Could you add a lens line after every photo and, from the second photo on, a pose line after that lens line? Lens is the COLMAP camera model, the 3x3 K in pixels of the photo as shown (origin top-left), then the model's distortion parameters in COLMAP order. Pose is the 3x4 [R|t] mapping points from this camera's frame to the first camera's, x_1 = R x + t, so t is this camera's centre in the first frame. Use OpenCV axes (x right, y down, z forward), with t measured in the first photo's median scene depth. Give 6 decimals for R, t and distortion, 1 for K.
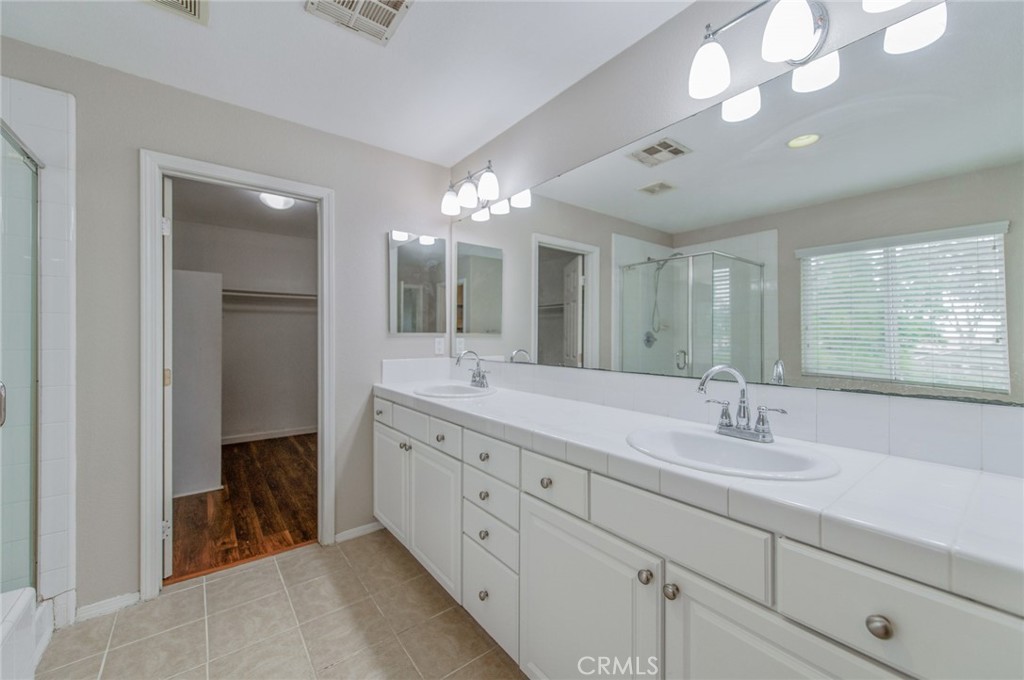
lens RADIAL K [[401.2, 0, 509.4], [0, 401.2, 337.9], [0, 0, 1]] dist [0.011715, -0.002690]
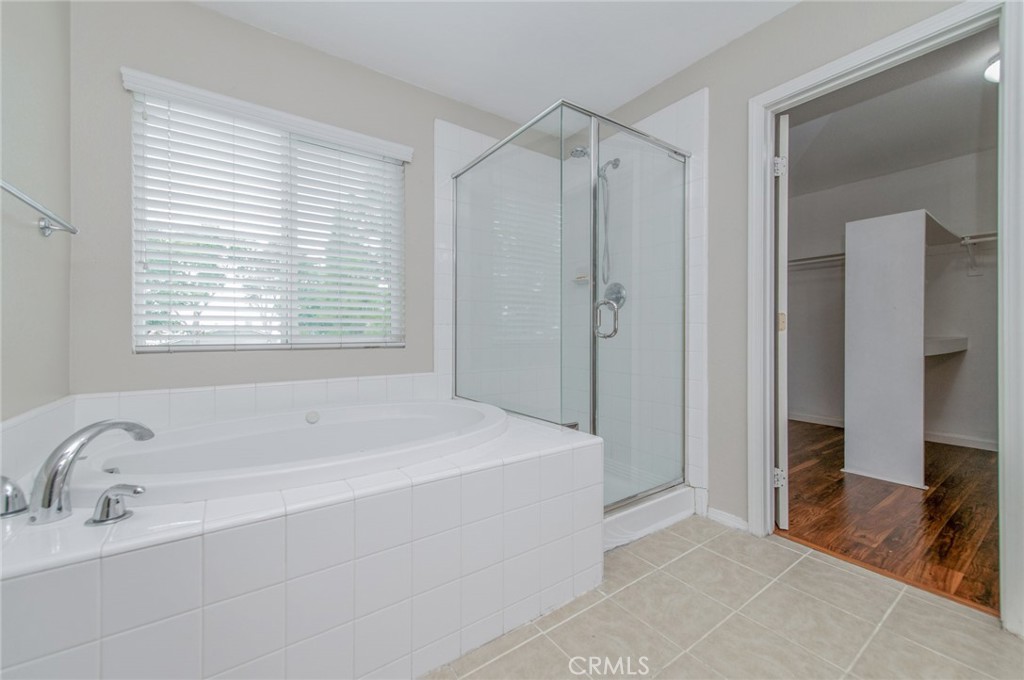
lens RADIAL K [[401.2, 0, 511.3], [0, 401.2, 335.3], [0, 0, 1]] dist [0.011715, -0.002690]
pose [[-0.044241, 0.005792, -0.999004, 0.135022], [-0.003974, 0.999974, 0.005974, 0.116060], [0.999013, 0.004234, -0.044217, 0.364174]]
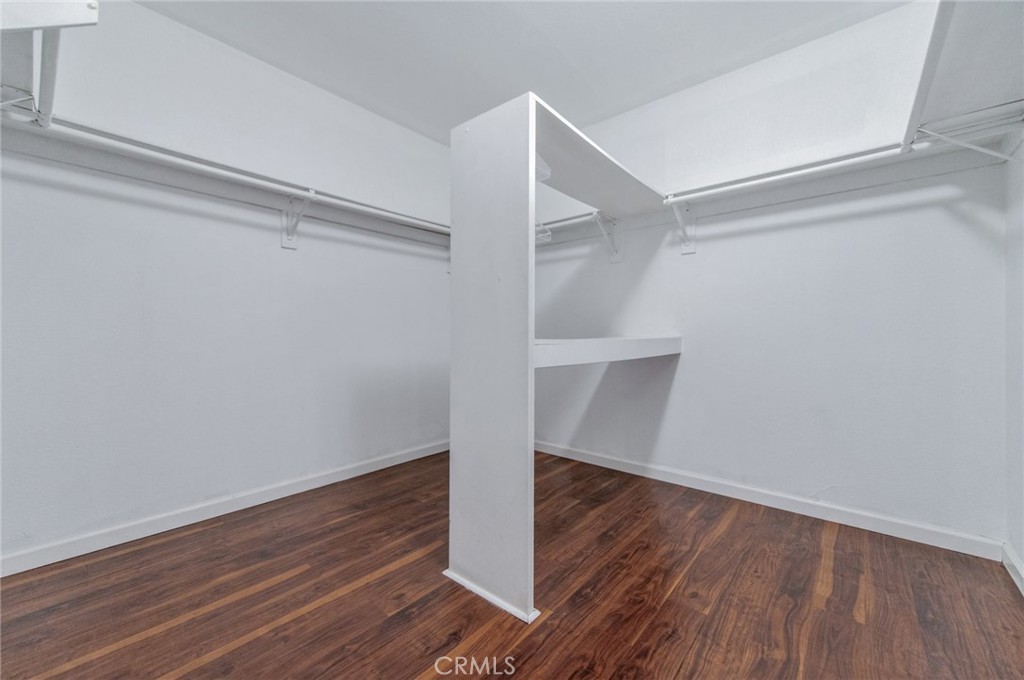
lens RADIAL K [[401.2, 0, 507.2], [0, 401.2, 338.1], [0, 0, 1]] dist [0.011715, -0.002690]
pose [[0.202334, 0.004674, -0.979305, -0.452019], [-0.007486, 0.999967, 0.003225, 0.129480], [0.979288, 0.006679, 0.202363, 1.288376]]
